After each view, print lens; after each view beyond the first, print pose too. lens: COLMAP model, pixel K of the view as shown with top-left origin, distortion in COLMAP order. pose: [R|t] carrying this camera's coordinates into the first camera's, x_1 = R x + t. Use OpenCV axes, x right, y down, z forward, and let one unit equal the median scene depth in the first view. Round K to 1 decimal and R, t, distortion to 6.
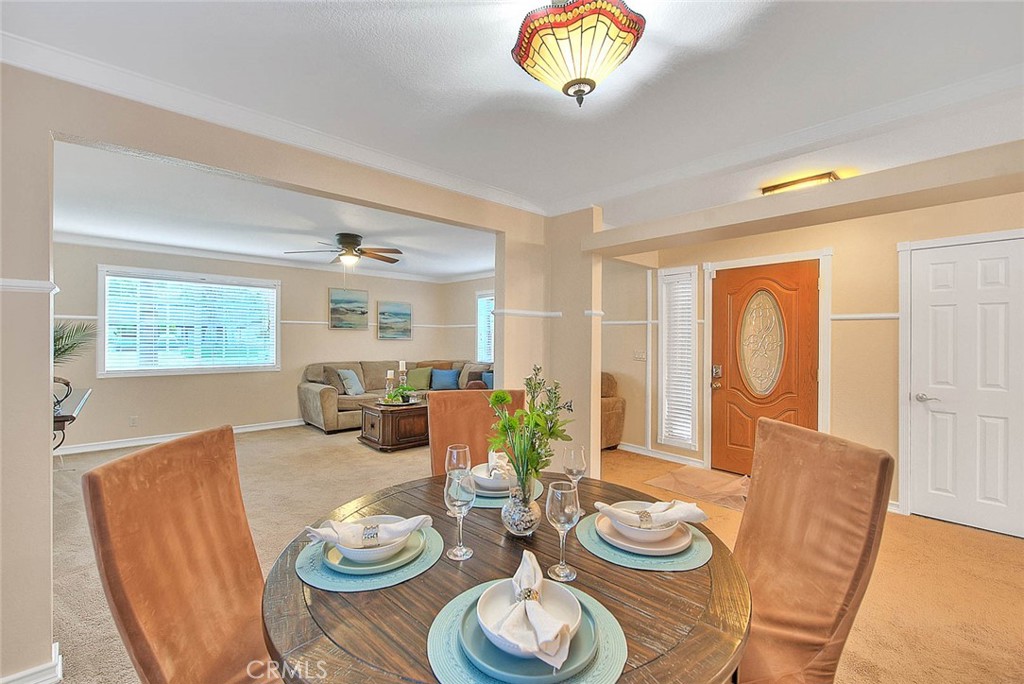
lens RADIAL K [[438.2, 0, 514.5], [0, 438.2, 338.4], [0, 0, 1]] dist [-0.001296, -0.000203]
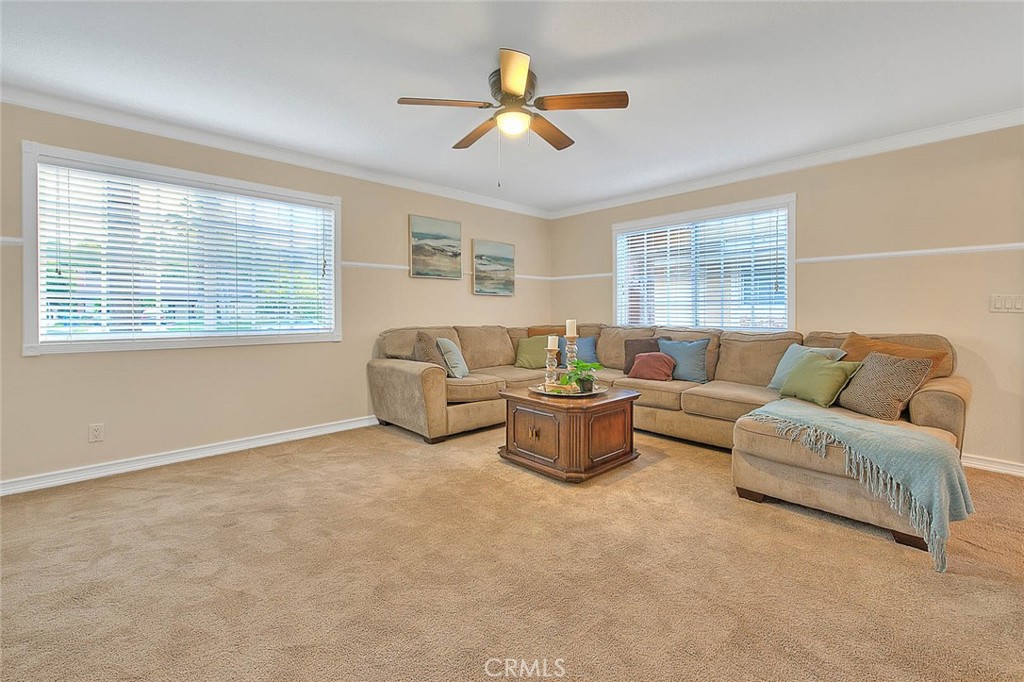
lens RADIAL K [[449.7, 0, 541.1], [0, 449.7, 316.0], [0, 0, 1]] dist [-0.001313, -0.000588]
pose [[0.999133, -0.008249, 0.040803, -0.272828], [0.007791, 0.999905, 0.011367, 0.033274], [-0.040893, -0.011040, 0.999103, 0.339447]]
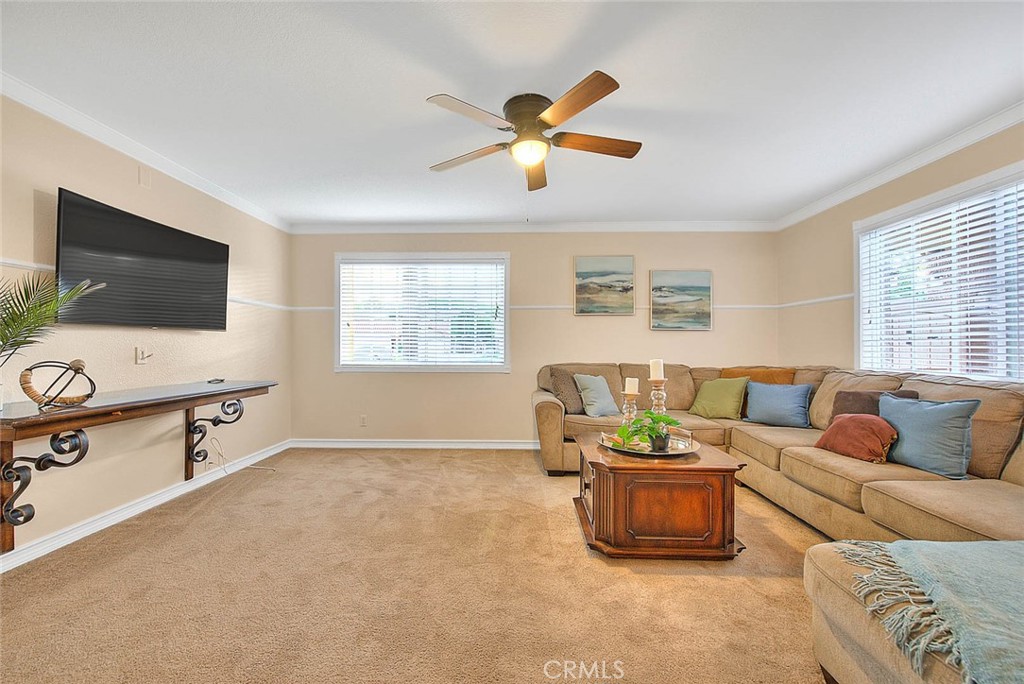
lens RADIAL K [[423.2, 0, 483.2], [0, 423.2, 344.8], [0, 0, 1]] dist [-0.001162, -0.000264]
pose [[0.698184, -0.009630, -0.715854, -0.049219], [0.003305, 0.999942, -0.010228, 0.033807], [0.715911, 0.004775, 0.698175, 0.461068]]
